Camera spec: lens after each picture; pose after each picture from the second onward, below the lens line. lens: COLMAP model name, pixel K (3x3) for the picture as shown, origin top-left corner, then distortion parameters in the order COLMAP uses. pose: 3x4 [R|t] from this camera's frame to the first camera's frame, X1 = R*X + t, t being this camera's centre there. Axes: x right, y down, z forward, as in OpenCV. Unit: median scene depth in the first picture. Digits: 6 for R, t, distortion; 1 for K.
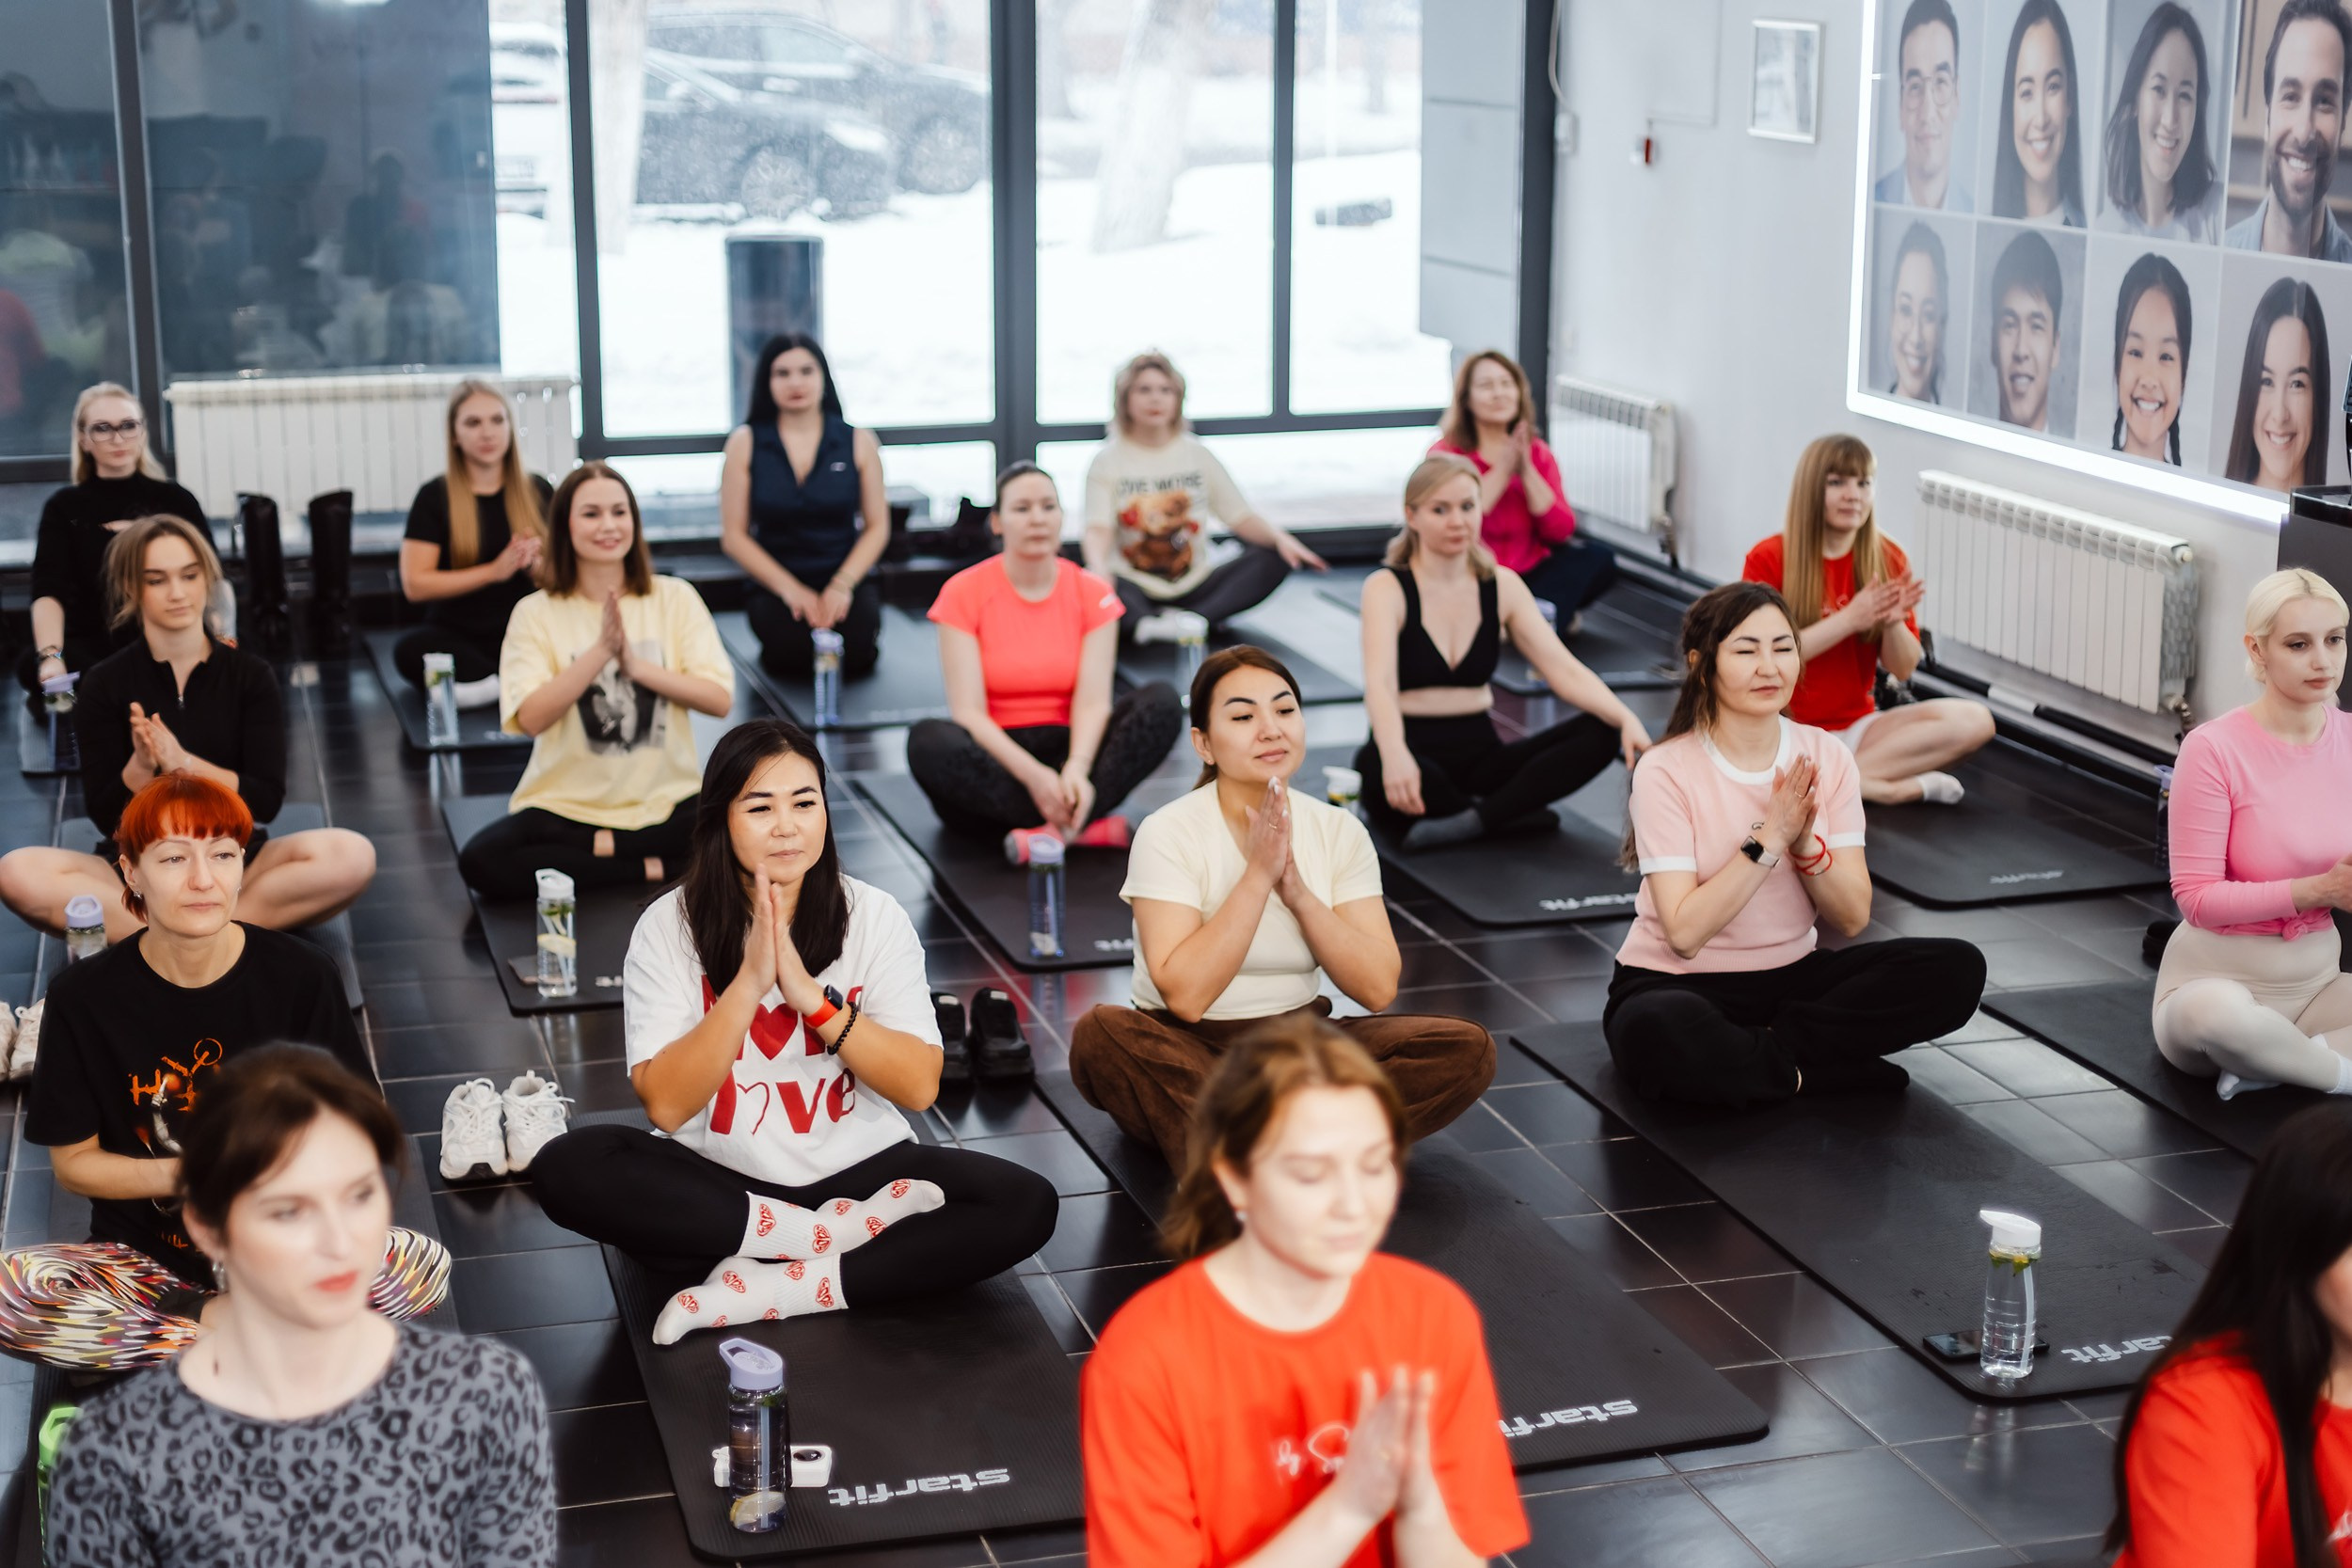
lens RADIAL K [[3379.7, 0, 1176.0], [0, 3379.7, 784.0], [0, 0, 1]] dist [-0.019019, 0.120467]
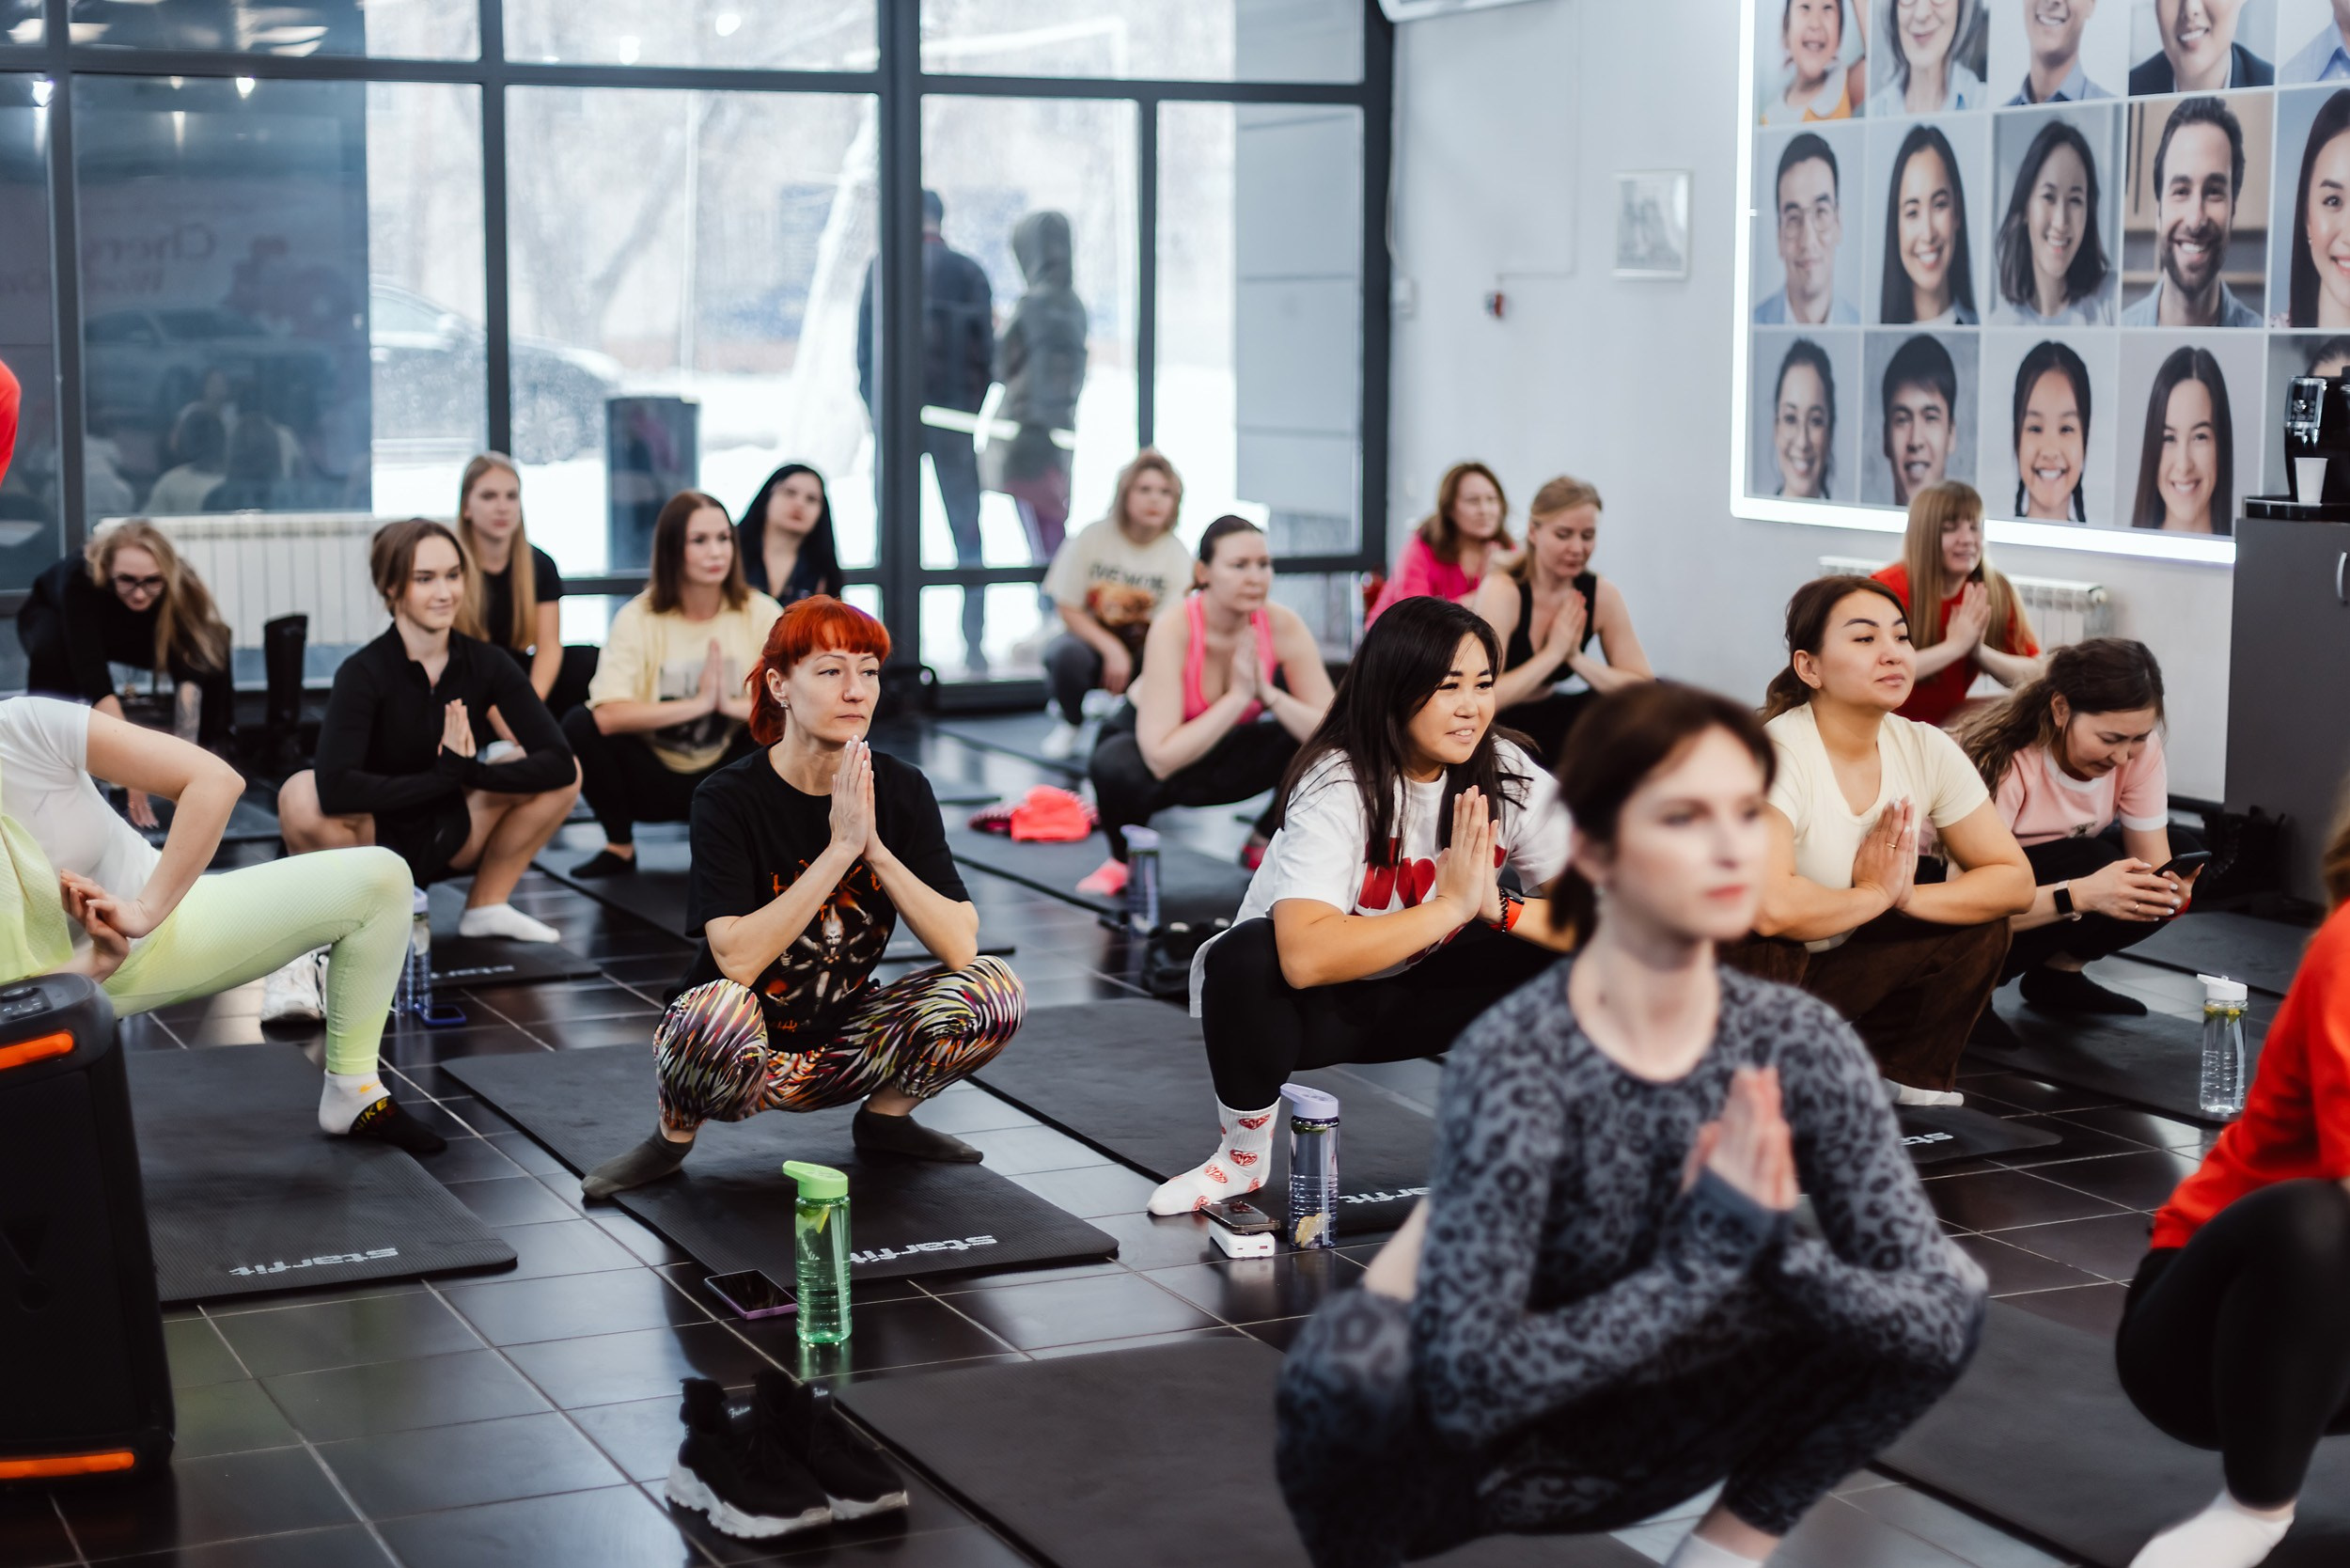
lens RADIAL K [[3620.9, 0, 1175.0], [0, 3620.9, 784.0], [0, 0, 1]] dist [0.002035, 0.025956]
pose [[0.987835, -0.018178, 0.154441, -0.188623], [0.034342, 0.994125, -0.102650, 0.104418], [-0.151668, 0.106705, 0.982655, -0.133816]]
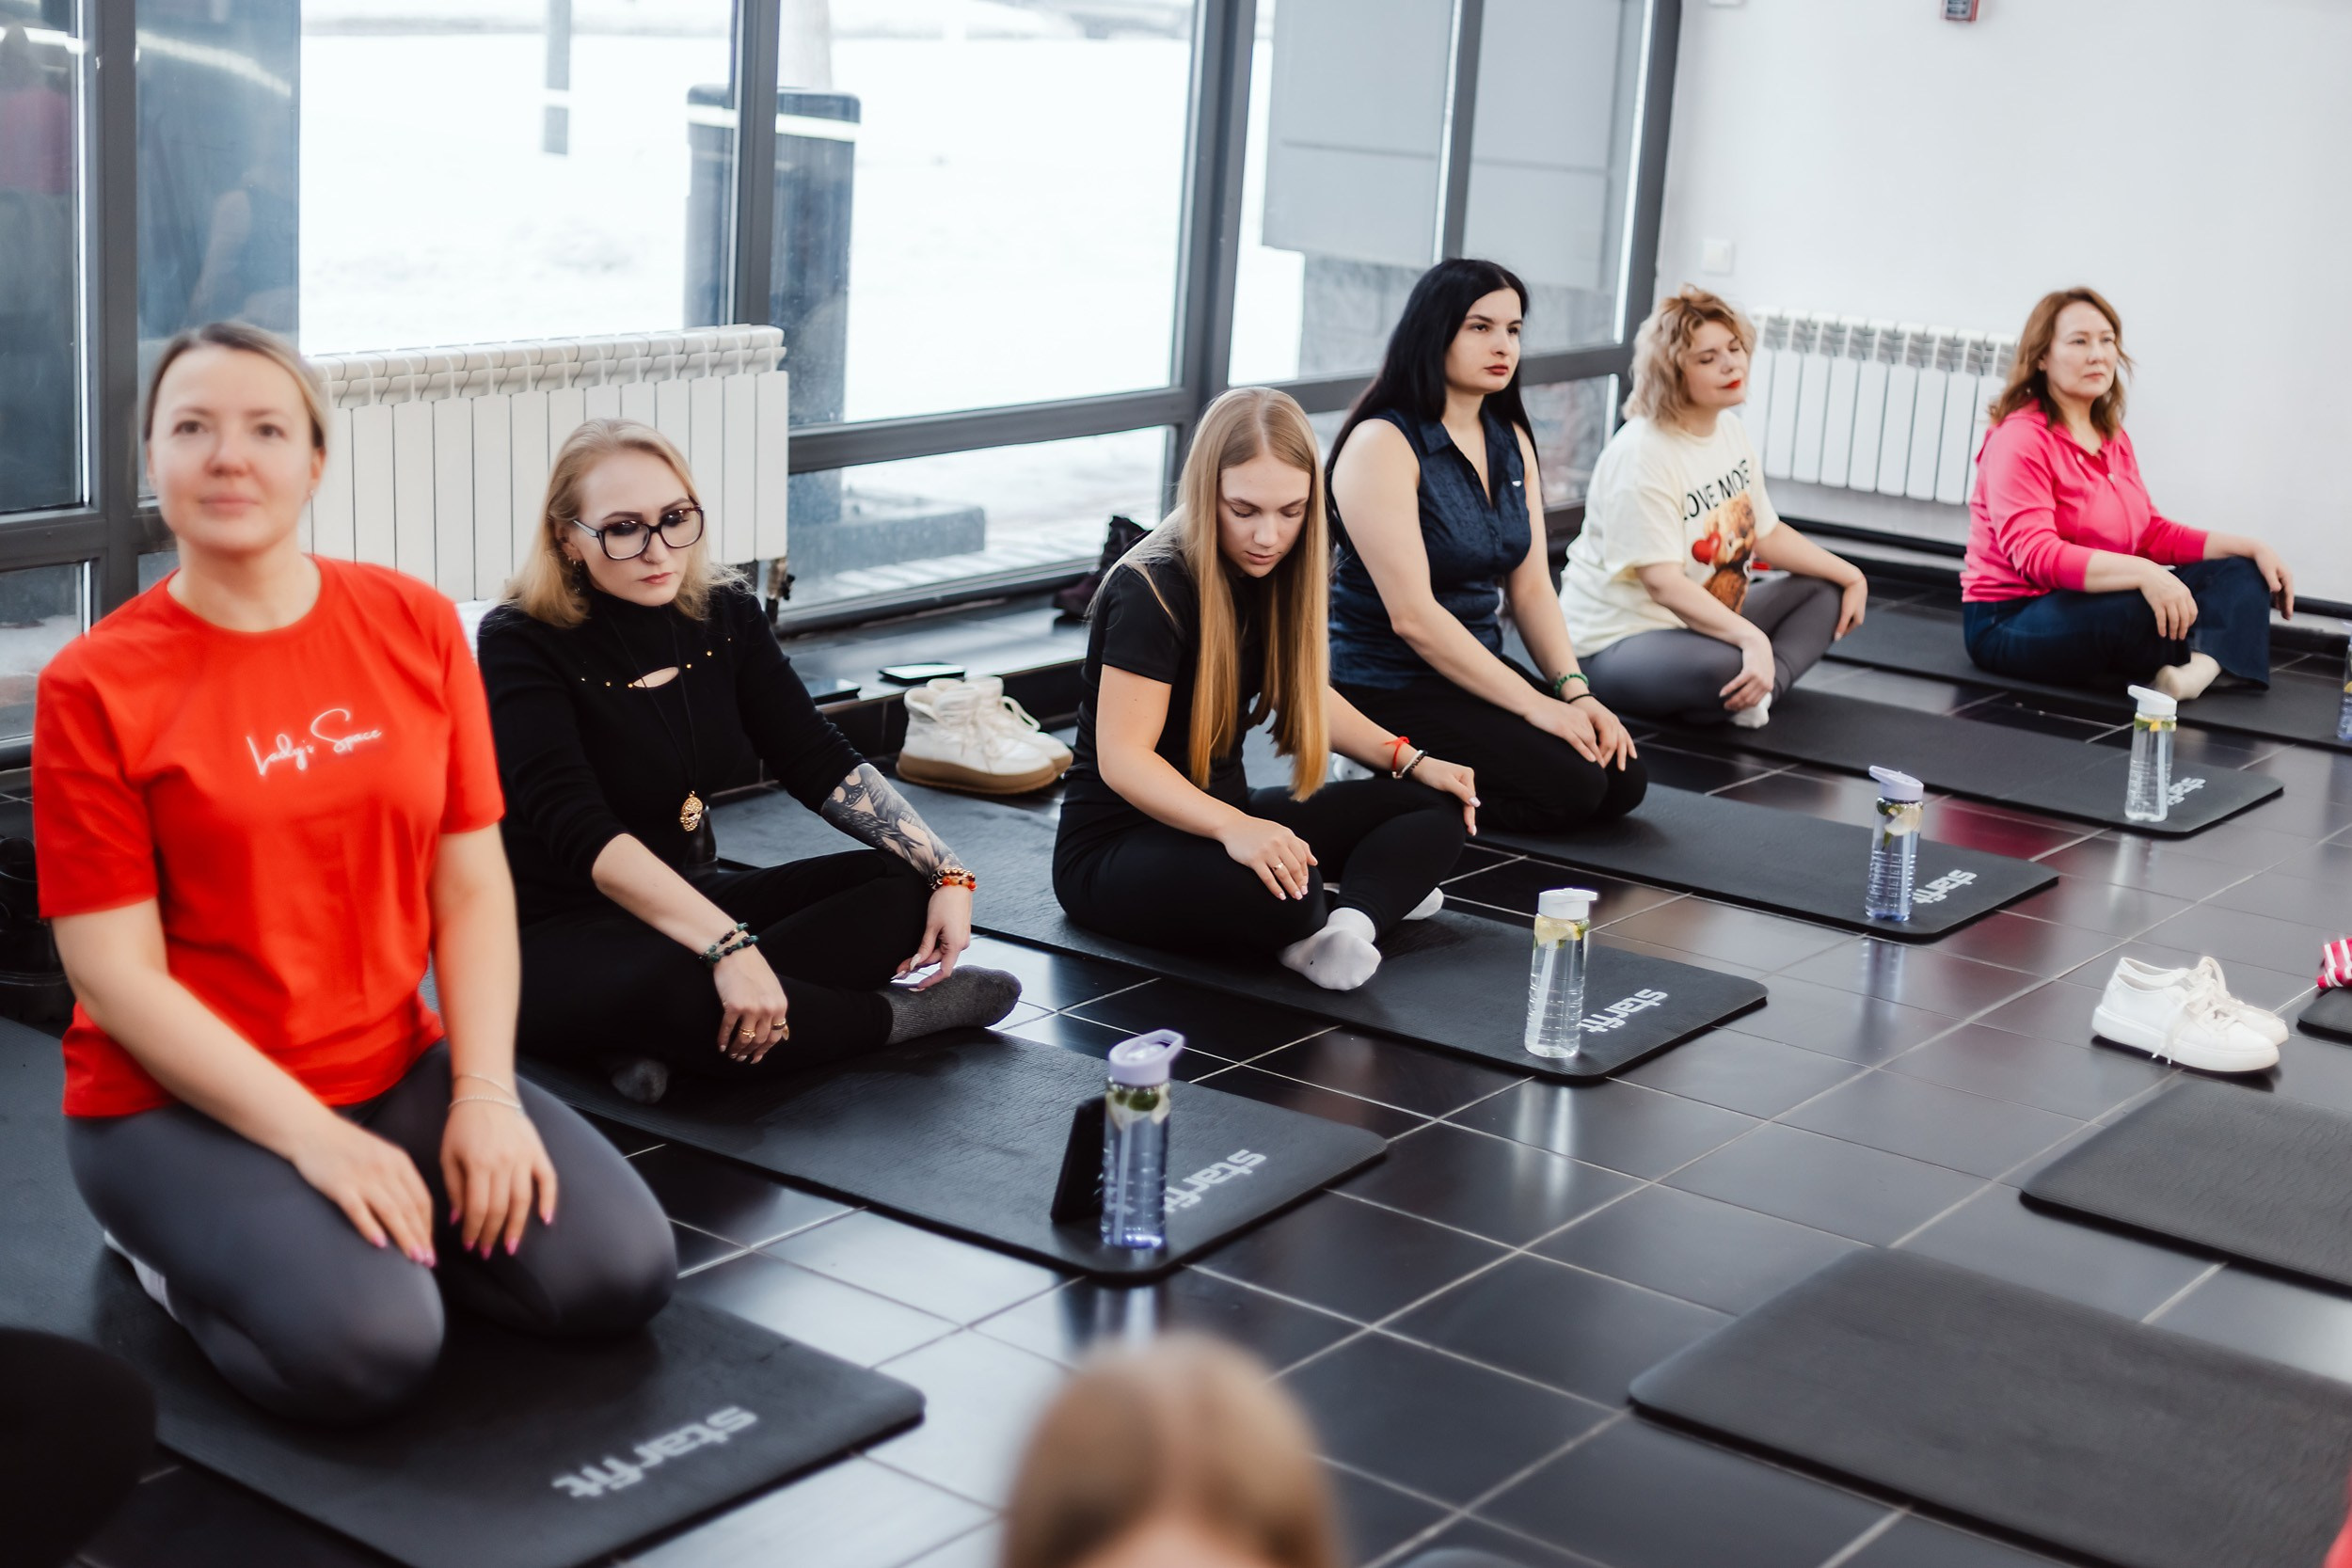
lens RADIAL K [[3366.5, 0, 1172.3], [0, 3366.5, 633.1], [0, 0, 1]] dist [0.000186, -0.016986]
pose [[0.804372, -0.075236, 0.589343, -0.606539], [0.082484, 0.996485, 0.014633, -0.097973], [-0.588372, 0.036841, 0.807750, 0.658515]]
